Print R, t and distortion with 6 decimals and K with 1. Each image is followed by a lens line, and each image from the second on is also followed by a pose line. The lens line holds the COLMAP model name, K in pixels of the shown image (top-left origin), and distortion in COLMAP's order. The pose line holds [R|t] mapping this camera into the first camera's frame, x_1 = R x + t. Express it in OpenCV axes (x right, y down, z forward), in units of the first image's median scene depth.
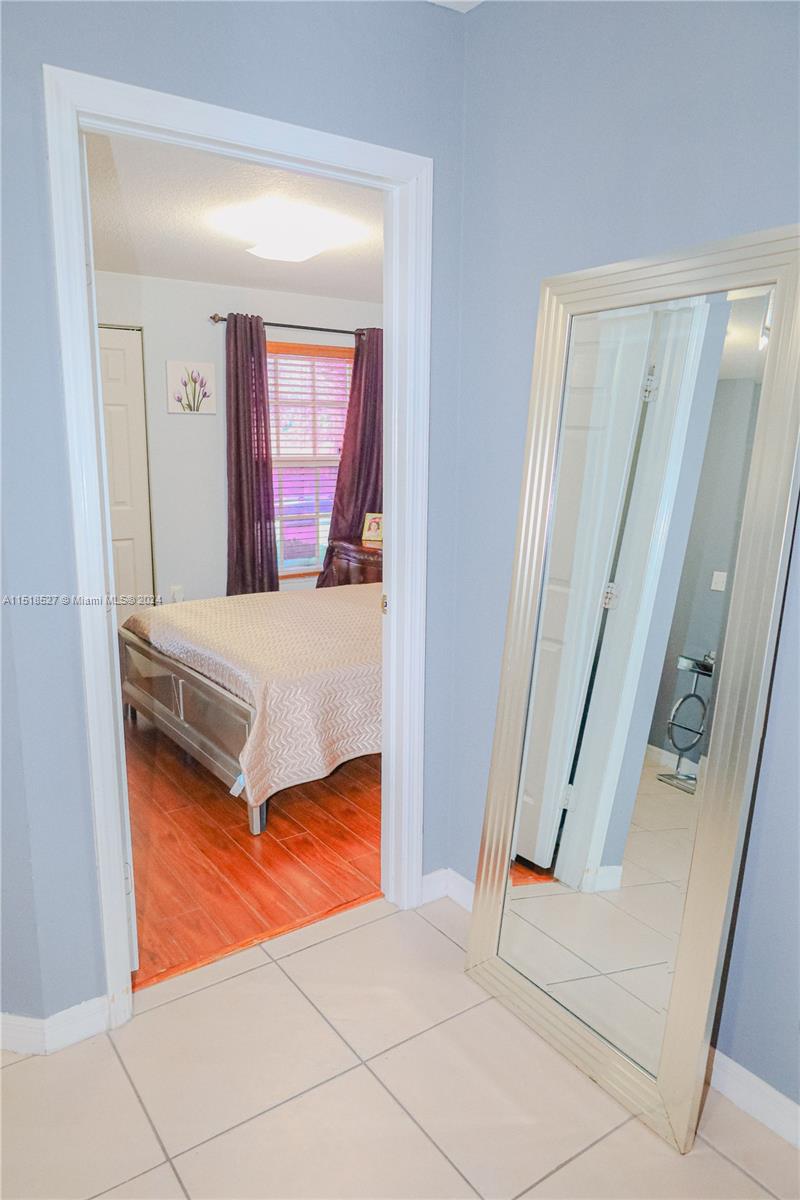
lens RADIAL K [[825.0, 0, 400.0], [0, 825.0, 600.0], [0, 0, 1]] dist [-0.000708, 0.003954]
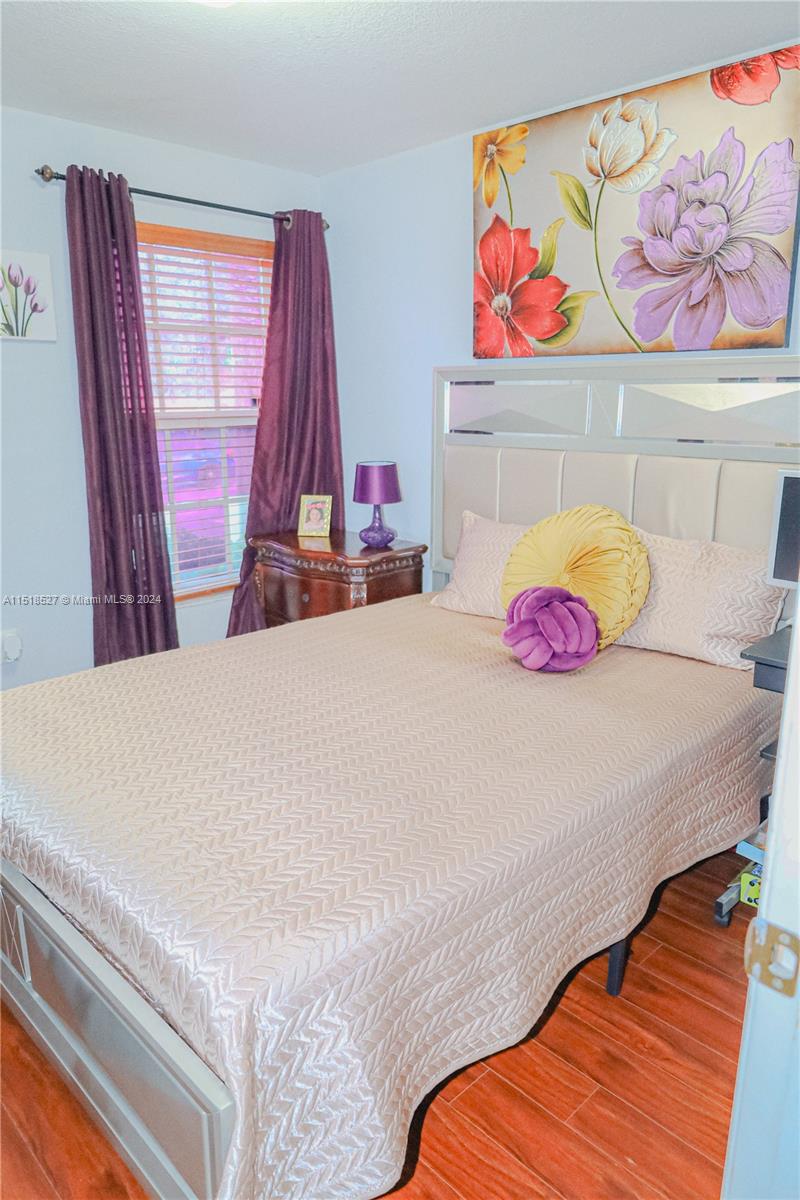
lens RADIAL K [[825.0, 0, 400.0], [0, 825.0, 600.0], [0, 0, 1]] dist [-0.000708, 0.003954]
pose [[0.985096, -0.049965, 0.164590, -0.078254], [0.040248, 0.997274, 0.061852, -0.059749], [-0.167232, -0.054305, 0.984421, 0.327483]]
